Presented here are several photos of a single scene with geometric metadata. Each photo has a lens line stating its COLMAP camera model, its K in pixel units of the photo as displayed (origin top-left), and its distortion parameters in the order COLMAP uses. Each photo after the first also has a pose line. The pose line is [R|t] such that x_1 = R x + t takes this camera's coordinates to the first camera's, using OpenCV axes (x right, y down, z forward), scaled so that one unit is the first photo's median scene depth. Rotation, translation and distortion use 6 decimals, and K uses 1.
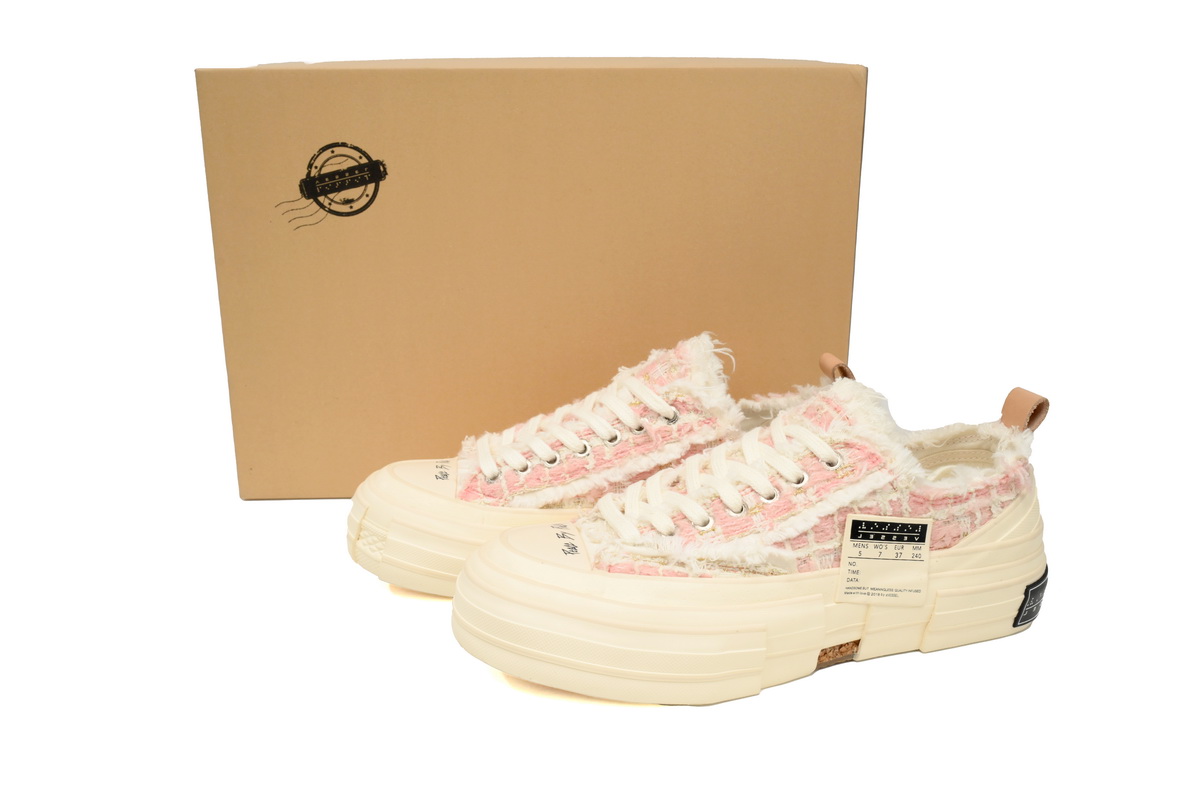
lens RADIAL K [[1186.0, 0, 601.2], [0, 1186.0, 403.7], [0, 0, 1]] dist [0.042778, 0.000000]
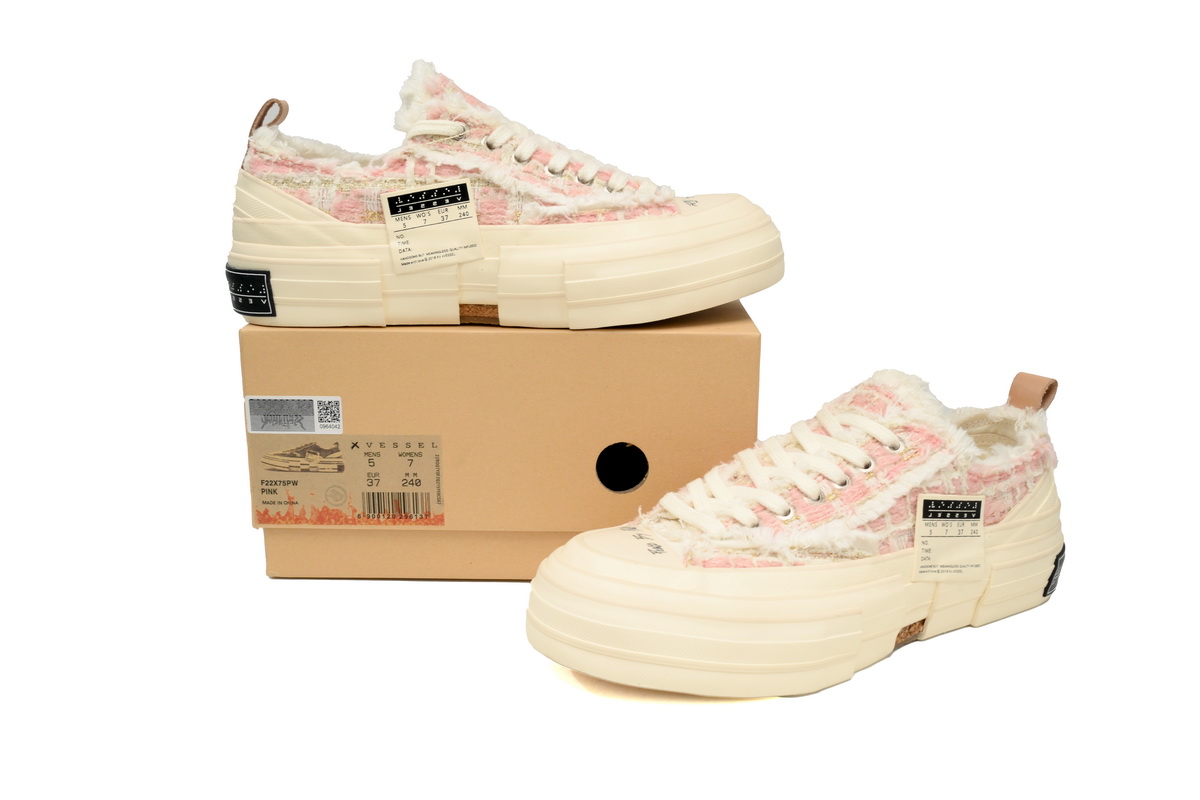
lens RADIAL K [[1186.0, 0, 601.4], [0, 1186.0, 401.7], [0, 0, 1]] dist [0.042778, 0.000000]
pose [[0.973632, -0.044299, 0.223784, -0.283223], [0.054404, 0.997750, -0.039192, 0.037831], [-0.221544, 0.050334, 0.973851, 0.053836]]
